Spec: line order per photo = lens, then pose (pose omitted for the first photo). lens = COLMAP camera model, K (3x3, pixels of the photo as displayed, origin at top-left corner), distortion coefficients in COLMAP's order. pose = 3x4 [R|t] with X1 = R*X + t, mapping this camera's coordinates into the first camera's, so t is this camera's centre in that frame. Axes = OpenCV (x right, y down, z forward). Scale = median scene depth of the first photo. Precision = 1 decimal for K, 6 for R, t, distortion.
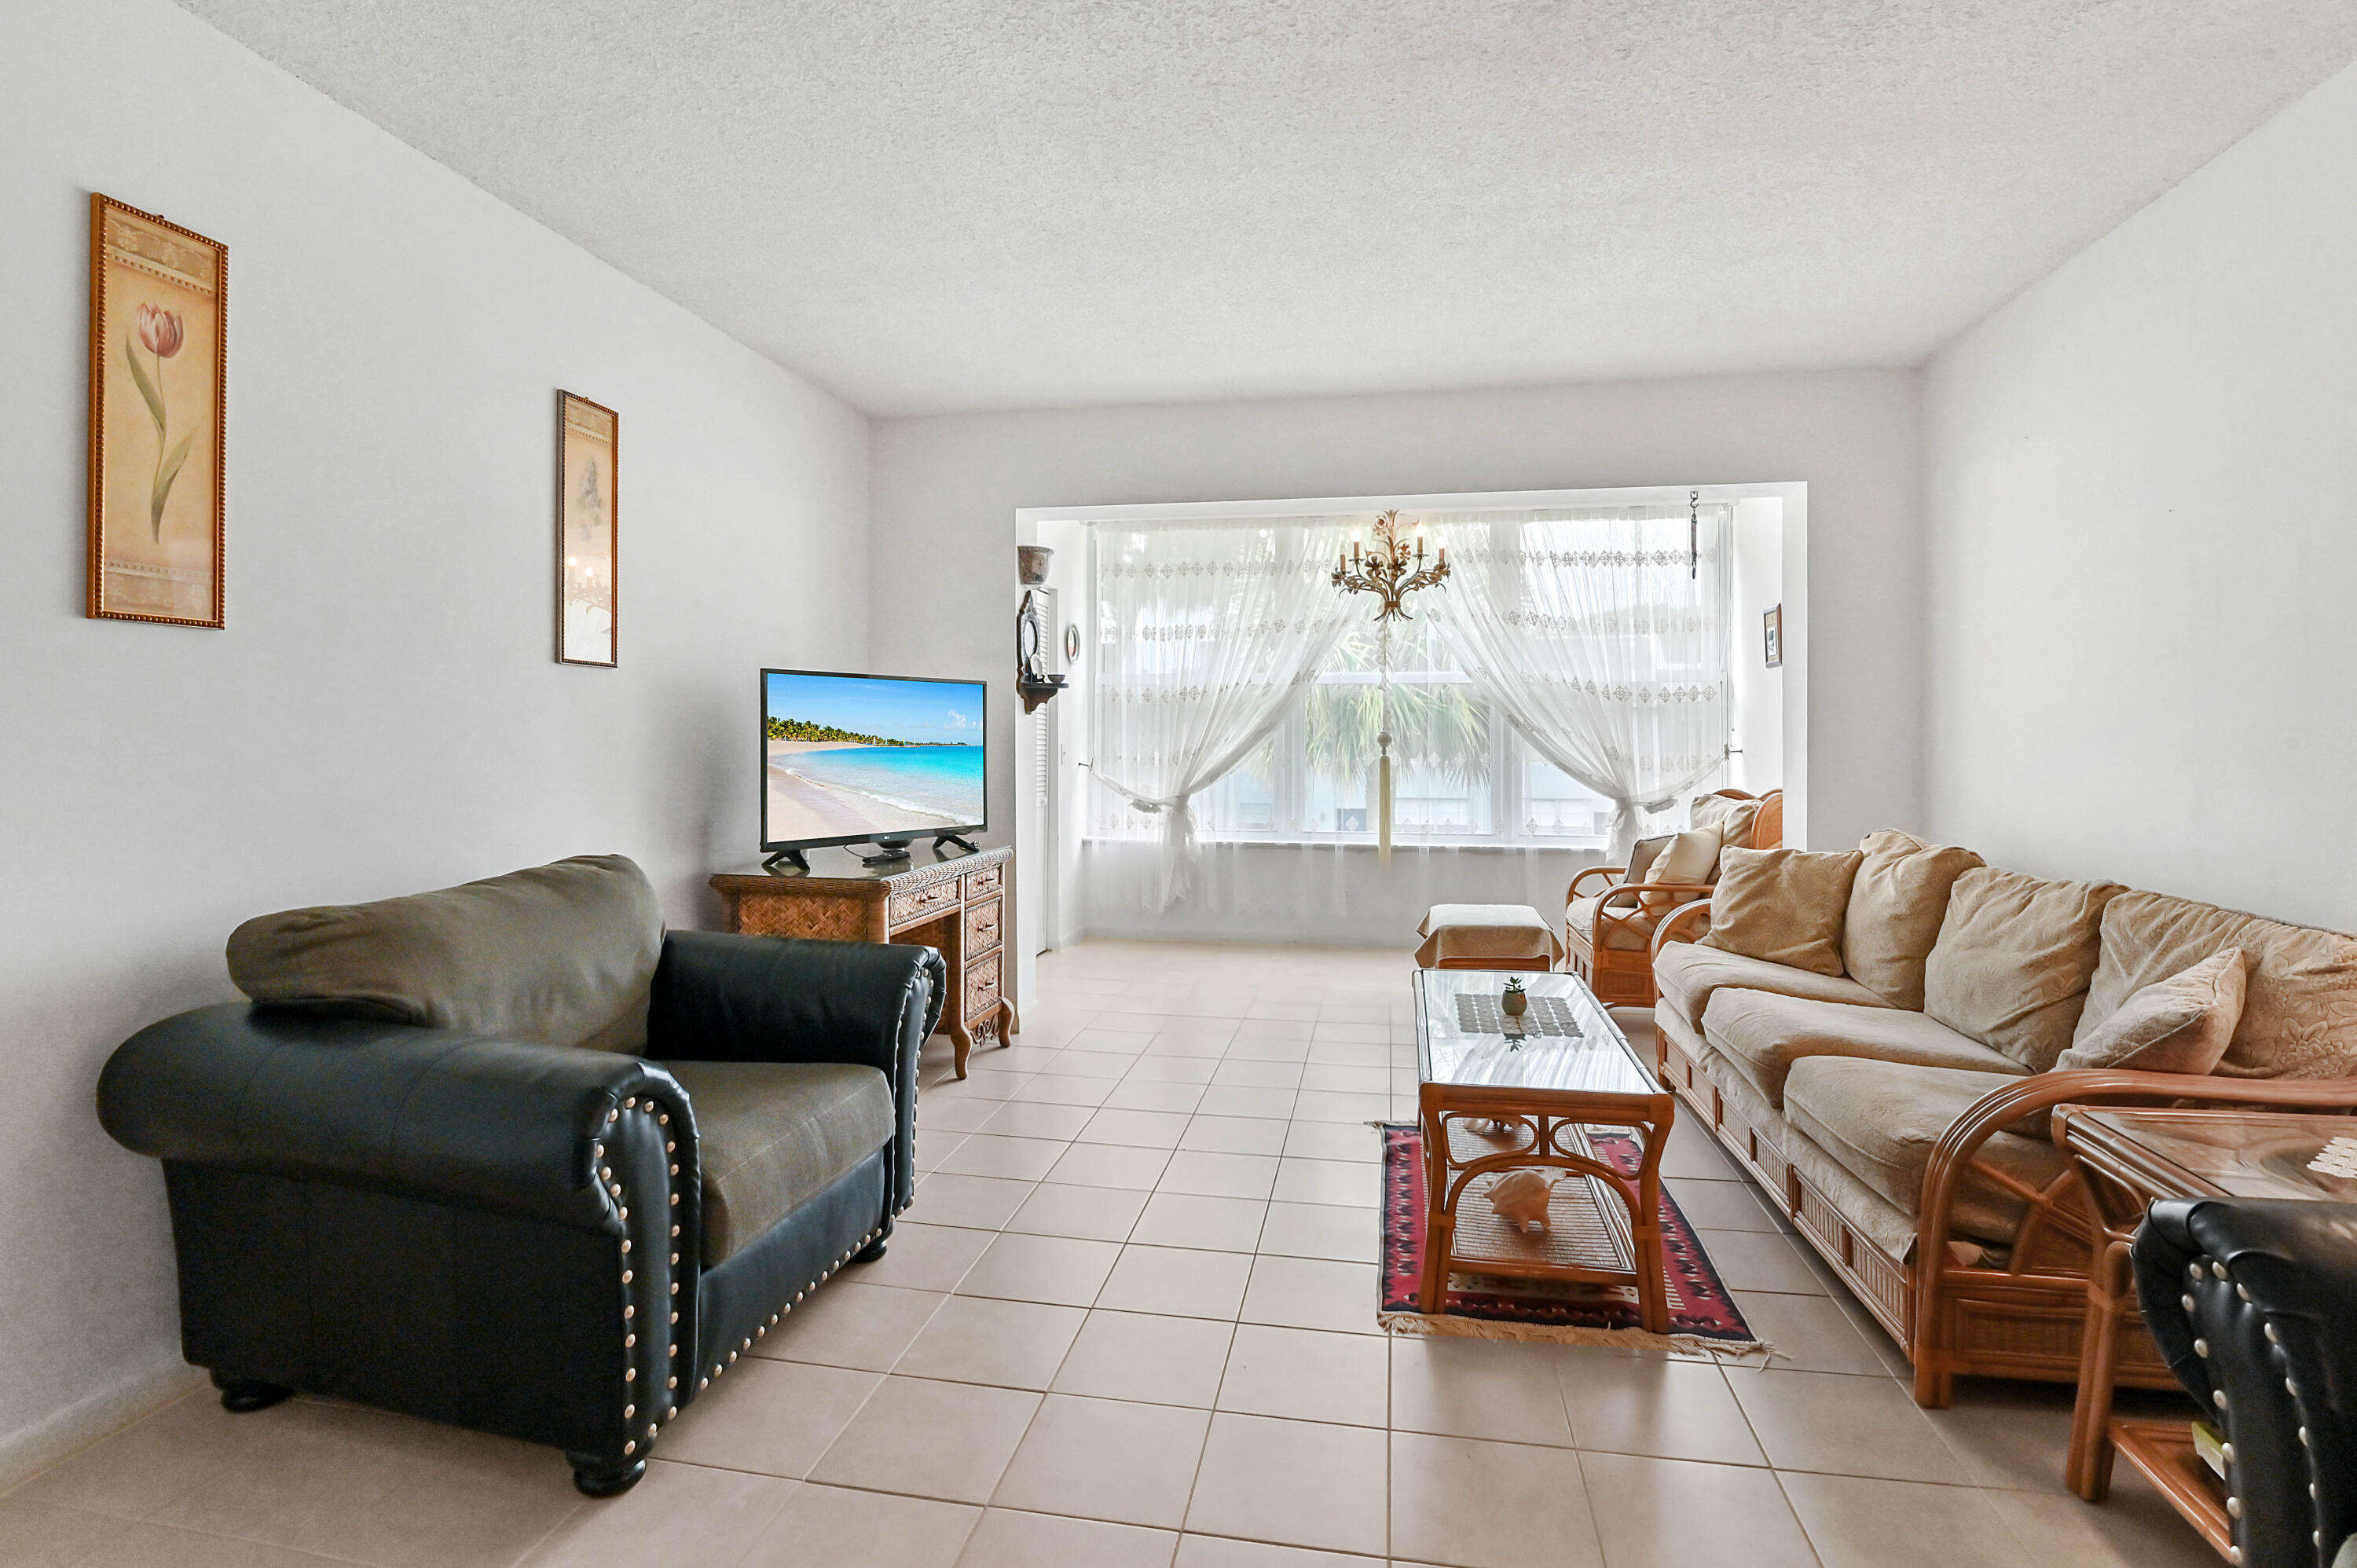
lens RADIAL K [[1126.9, 0, 1222.8], [0, 1126.9, 734.8], [0, 0, 1]] dist [-0.001644, -0.000162]
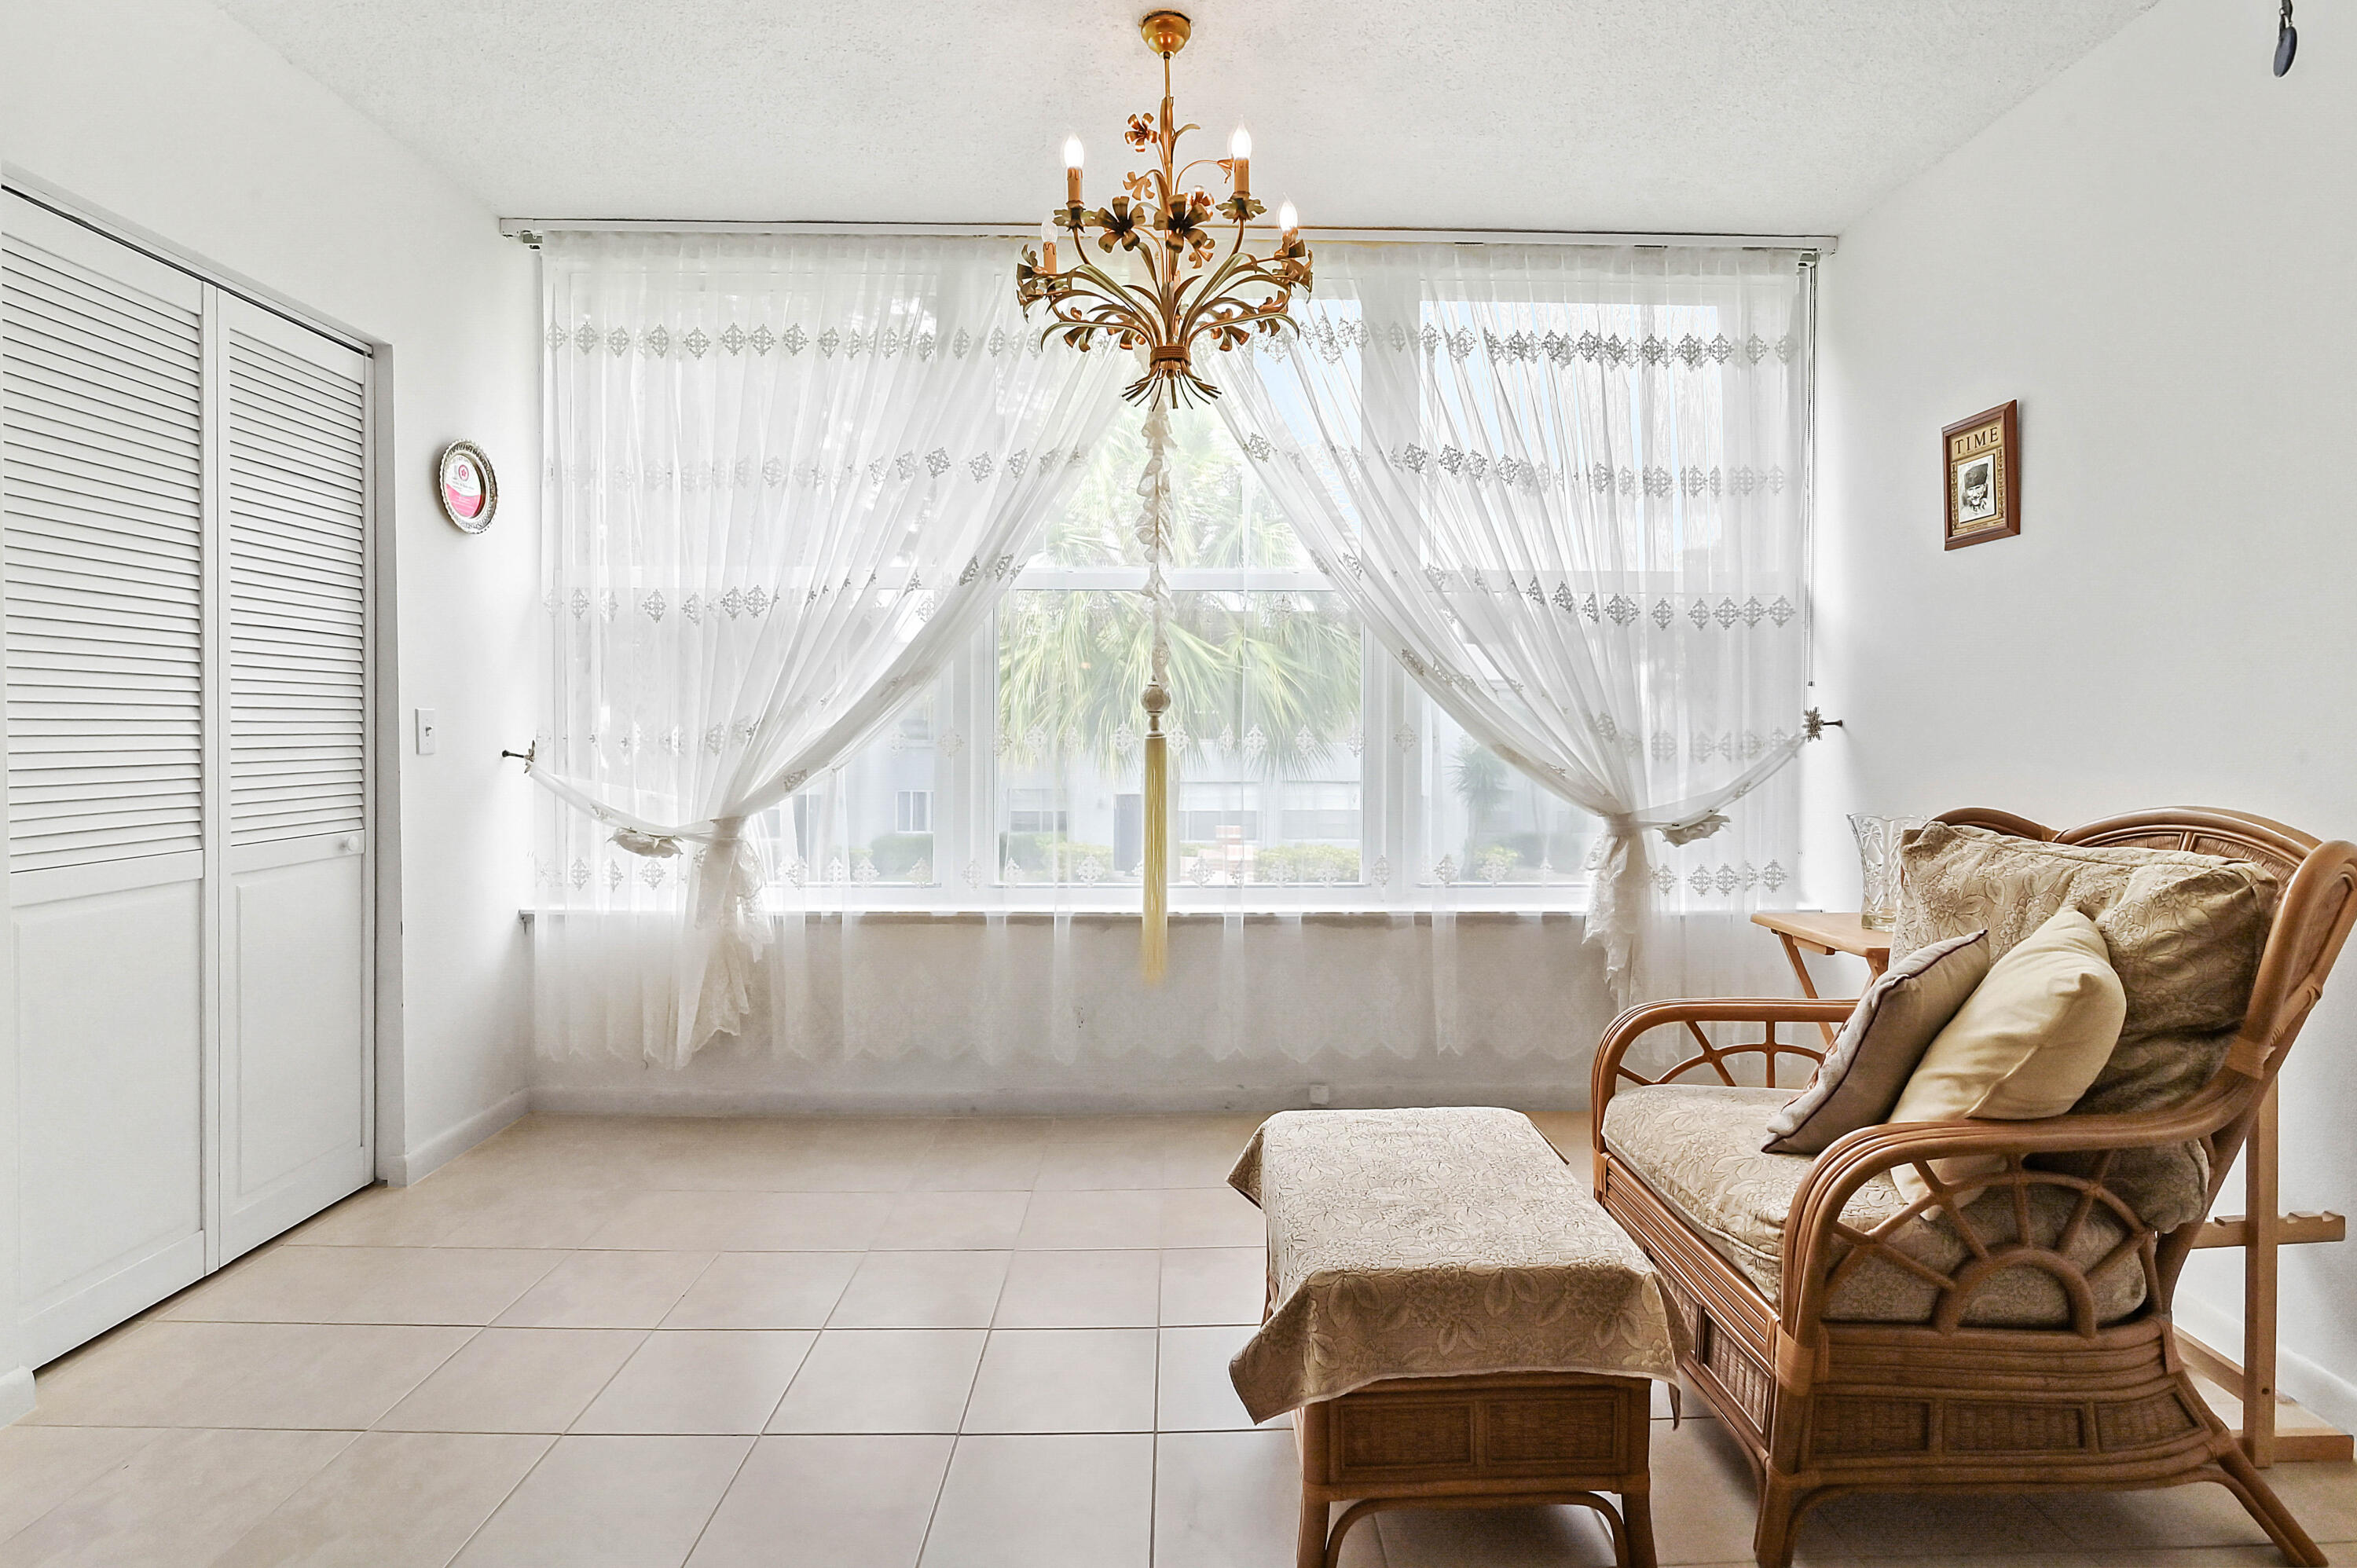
lens RADIAL K [[1086.7, 0, 1173.5], [0, 1086.7, 767.0], [0, 0, 1]] dist [-0.017423, -0.000068]
pose [[0.989458, -0.005378, 0.144718, 0.093093], [-0.001205, 0.998970, 0.045362, 0.013442], [-0.144813, -0.045058, 0.988433, 0.595675]]
